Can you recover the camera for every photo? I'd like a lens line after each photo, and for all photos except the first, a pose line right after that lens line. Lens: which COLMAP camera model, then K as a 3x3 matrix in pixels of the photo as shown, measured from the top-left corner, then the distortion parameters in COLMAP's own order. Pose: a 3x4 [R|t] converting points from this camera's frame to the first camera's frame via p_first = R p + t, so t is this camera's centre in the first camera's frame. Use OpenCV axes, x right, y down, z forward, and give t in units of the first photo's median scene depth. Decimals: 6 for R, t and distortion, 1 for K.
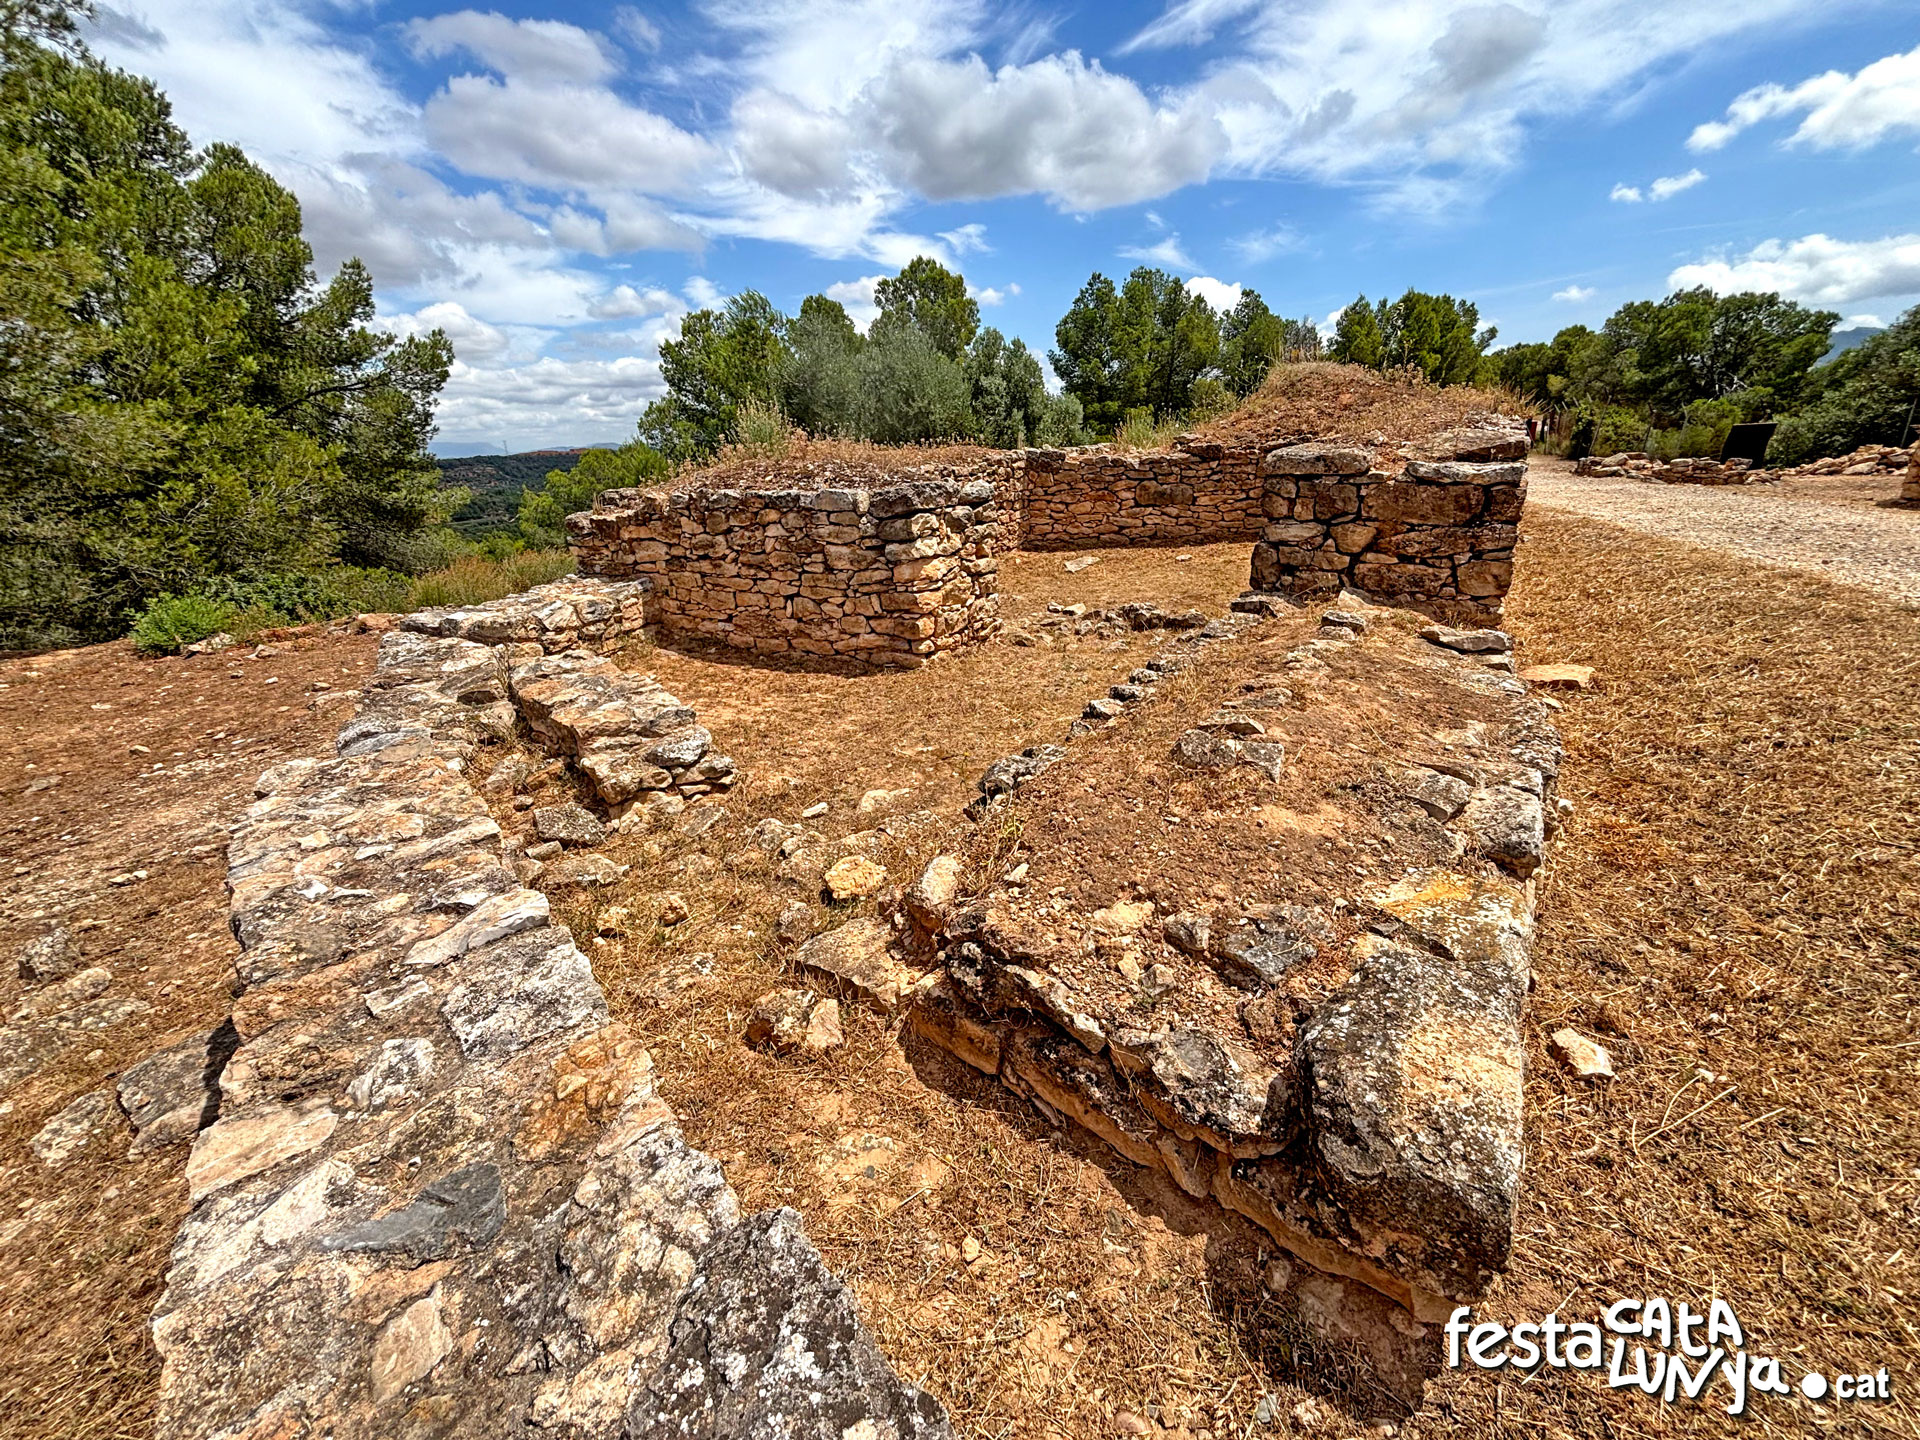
lens RADIAL K [[786.6, 0, 930.7], [0, 786.6, 715.5], [0, 0, 1]] dist [-0.000209, 0.000546]
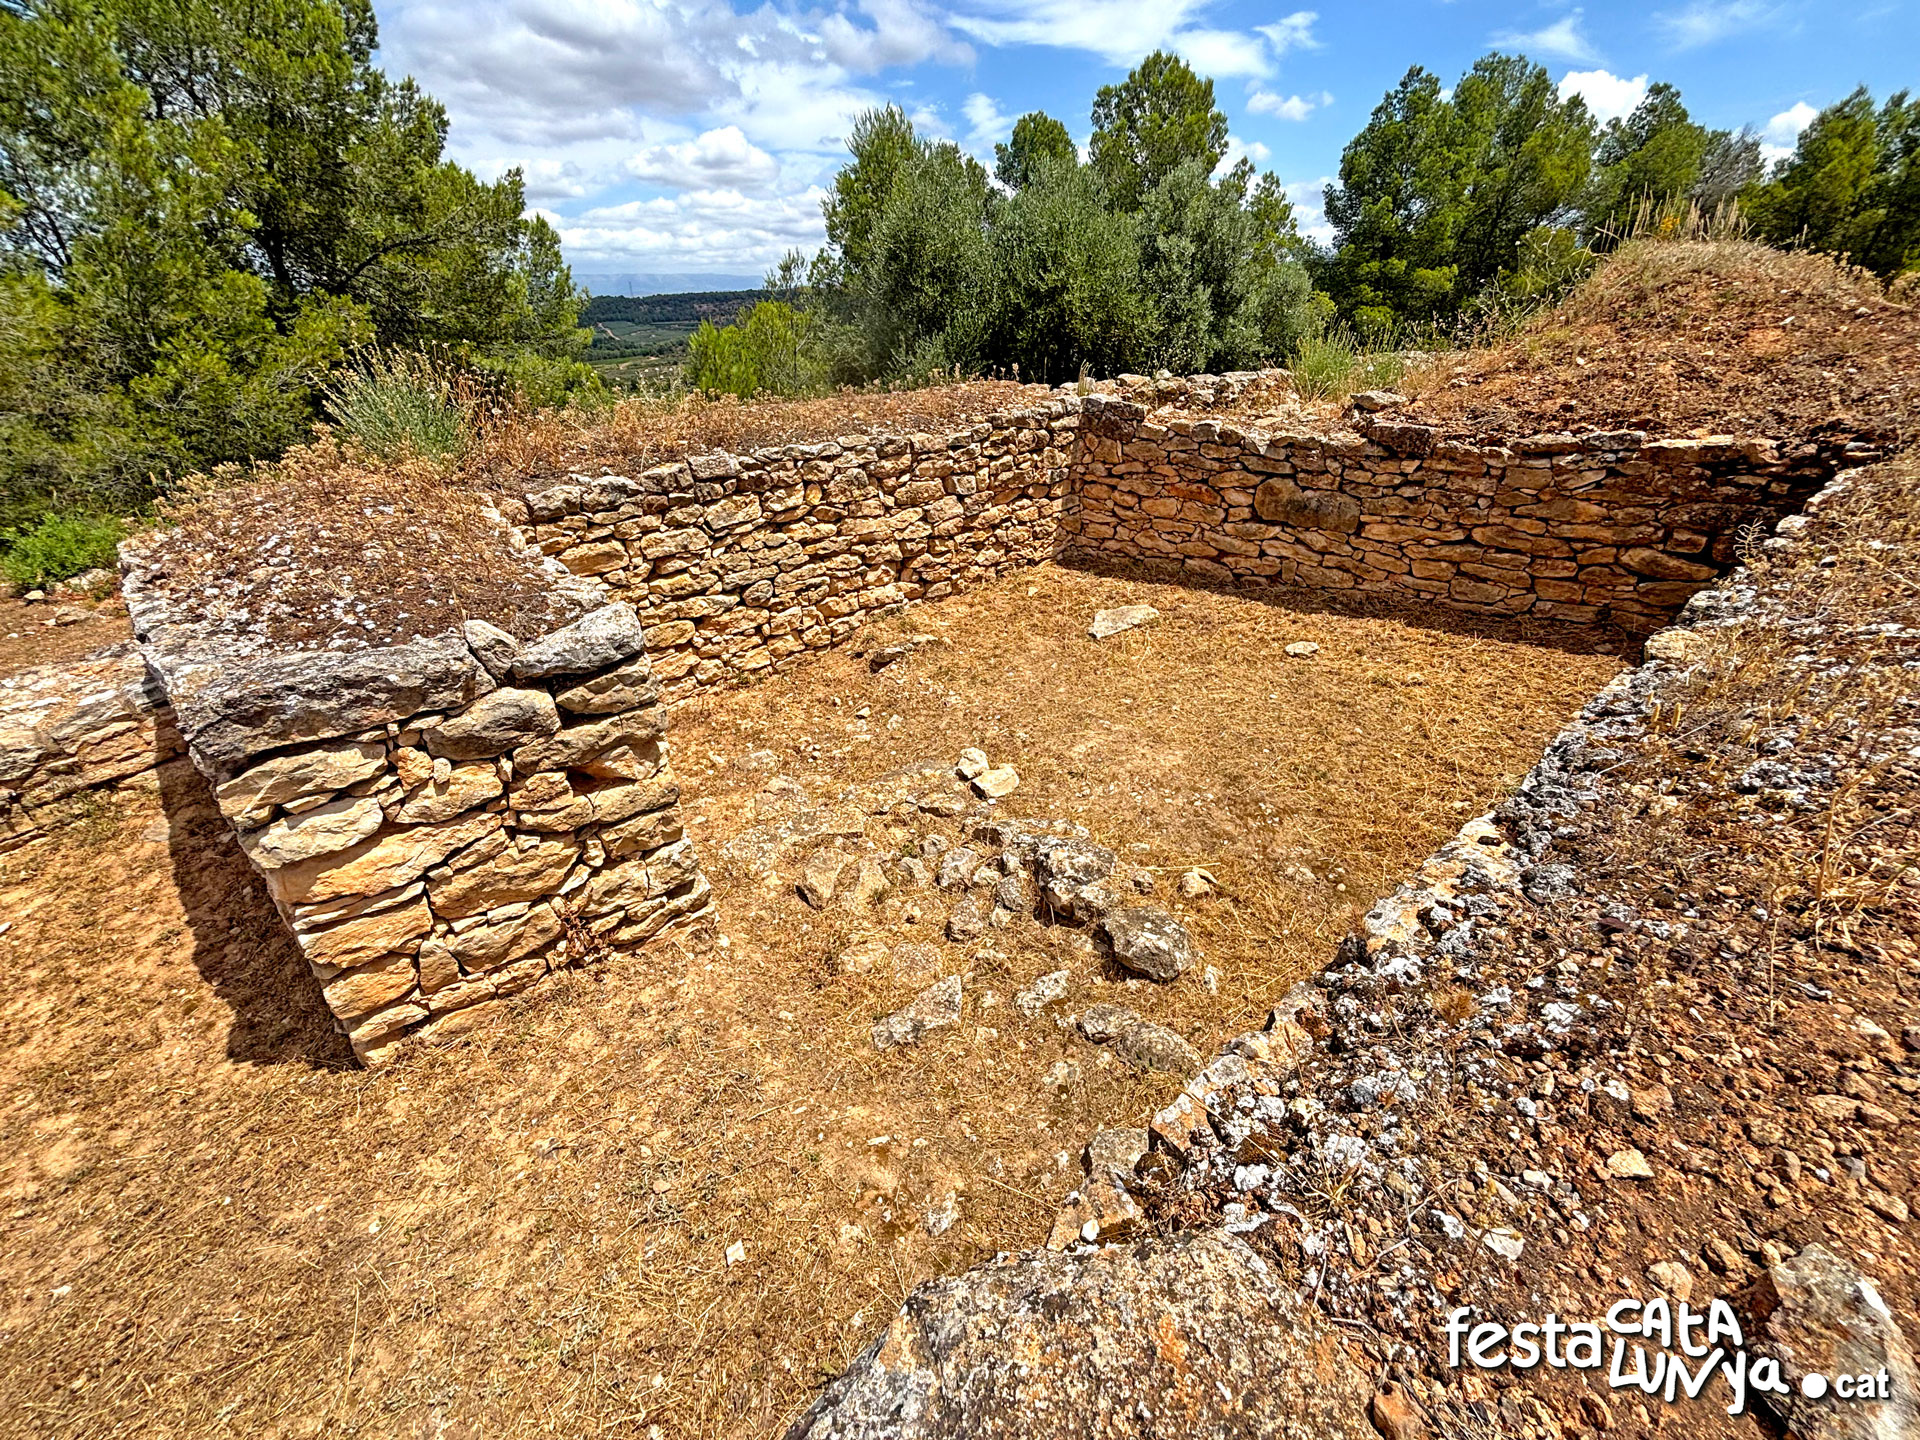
lens RADIAL K [[786.6, 0, 930.7], [0, 786.6, 715.5], [0, 0, 1]] dist [-0.000209, 0.000546]
pose [[0.956965, 0.158387, -0.243170, 0.193254], [-0.116561, 0.977149, 0.177746, -0.195773], [0.265766, -0.141753, 0.953559, 0.373073]]
